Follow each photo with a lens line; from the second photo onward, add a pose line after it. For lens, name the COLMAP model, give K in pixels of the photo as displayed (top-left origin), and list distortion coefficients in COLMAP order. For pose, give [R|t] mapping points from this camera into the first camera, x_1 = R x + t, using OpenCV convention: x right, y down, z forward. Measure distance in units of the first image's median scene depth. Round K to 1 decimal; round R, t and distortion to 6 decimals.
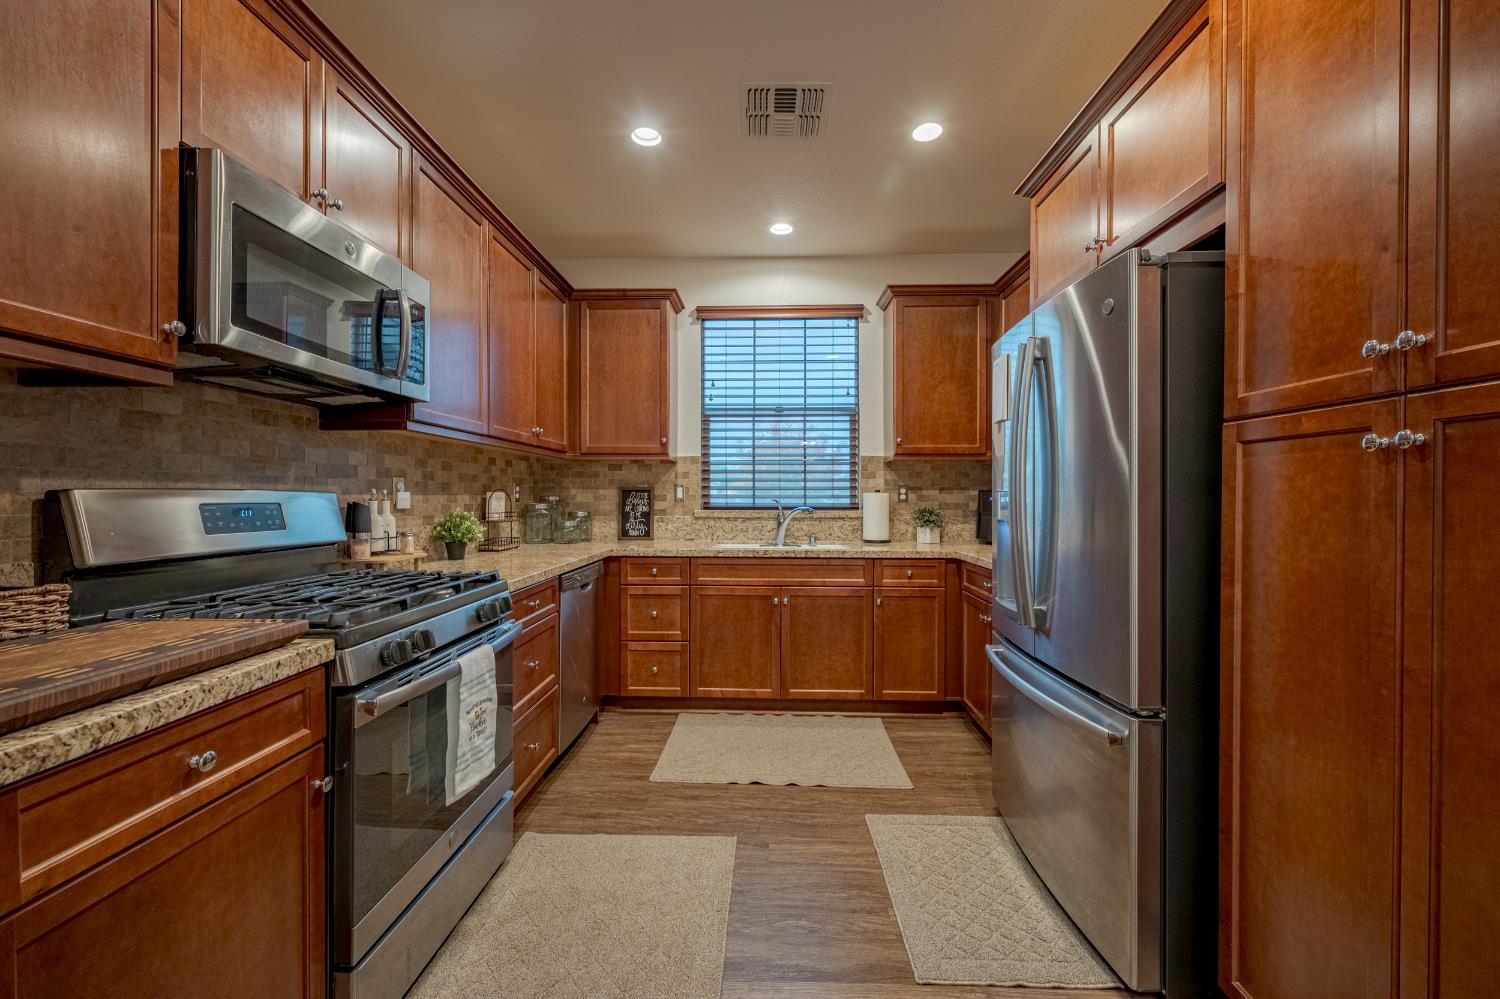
lens RADIAL K [[589.6, 0, 743.9], [0, 589.6, 496.9], [0, 0, 1]] dist [-0.000332, 0.000020]
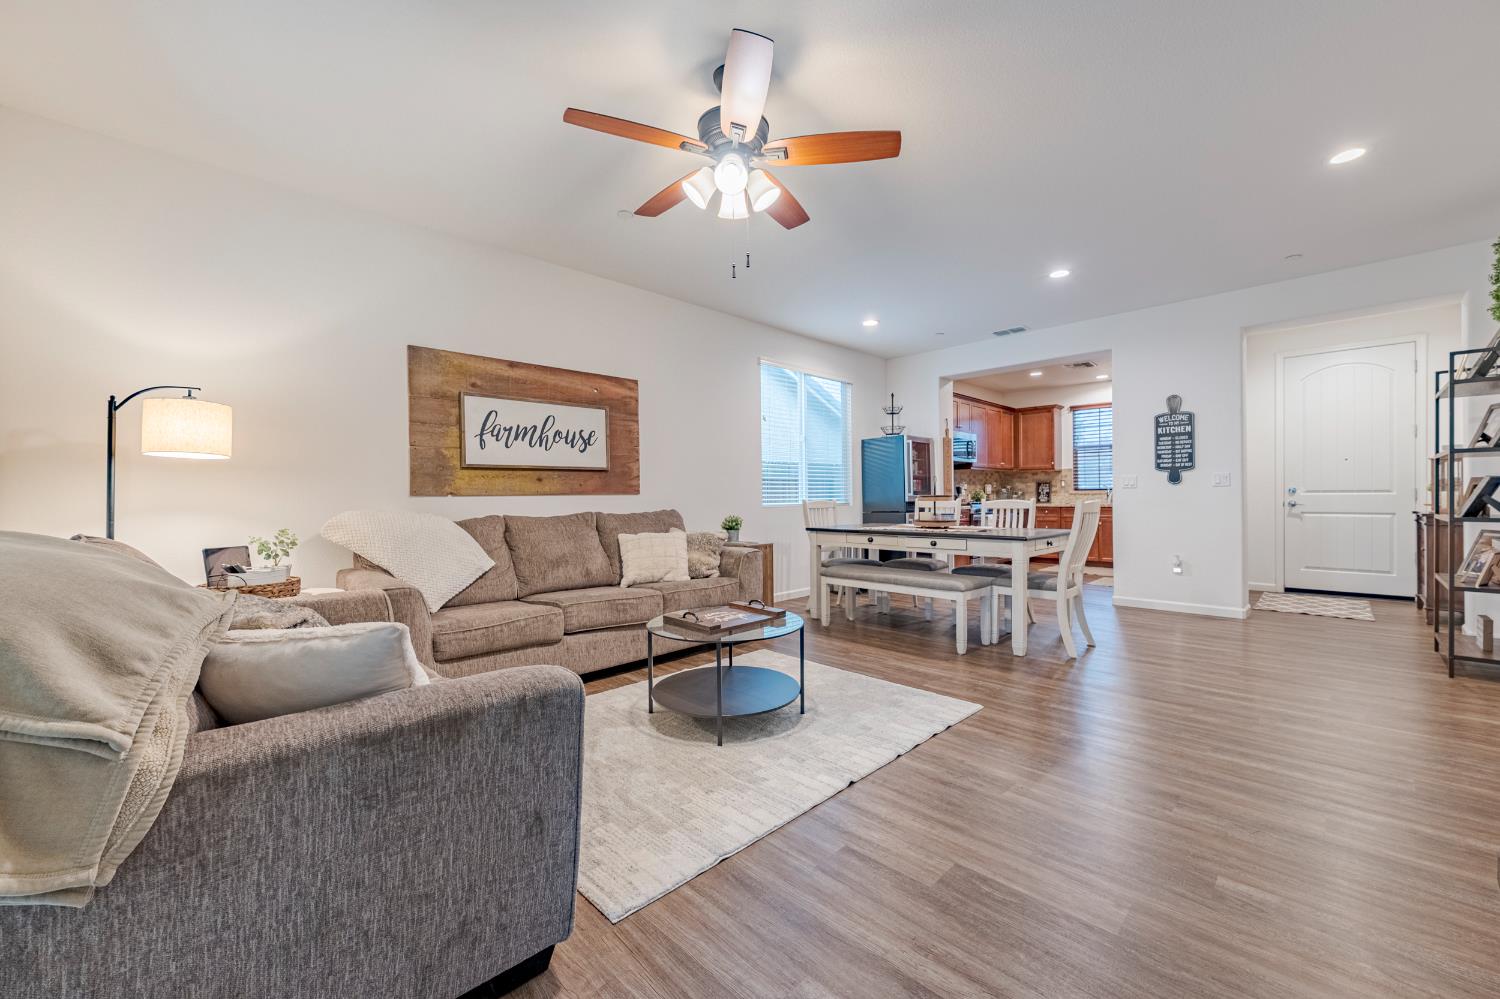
lens RADIAL K [[589.6, 0, 743.9], [0, 589.6, 496.9], [0, 0, 1]] dist [-0.000332, 0.000020]
pose [[0.729927, -0.007407, -0.683485, 0.883923], [0.008038, 0.999965, -0.002254, 0.063228], [0.683478, -0.003849, 0.729961, -2.498021]]
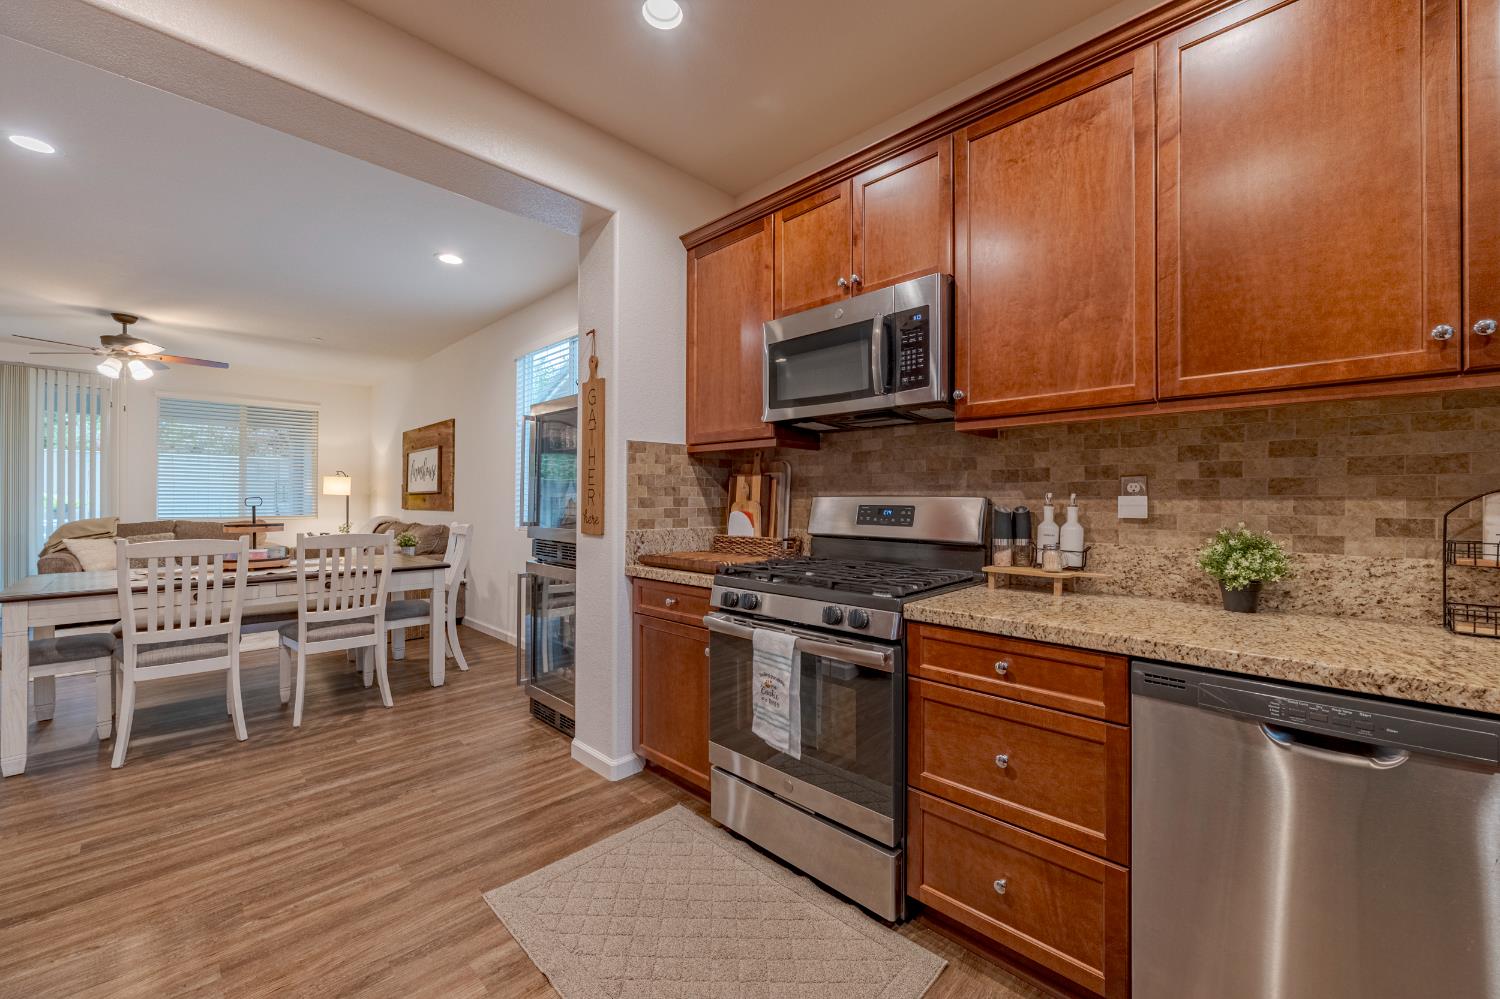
lens RADIAL K [[589.6, 0, 743.9], [0, 589.6, 496.9], [0, 0, 1]] dist [-0.000332, 0.000020]
pose [[-0.666279, -0.009770, -0.745638, 0.269489], [-0.007138, 0.999952, -0.006724, 0.001405], [0.745668, 0.000842, -0.666317, 1.008998]]
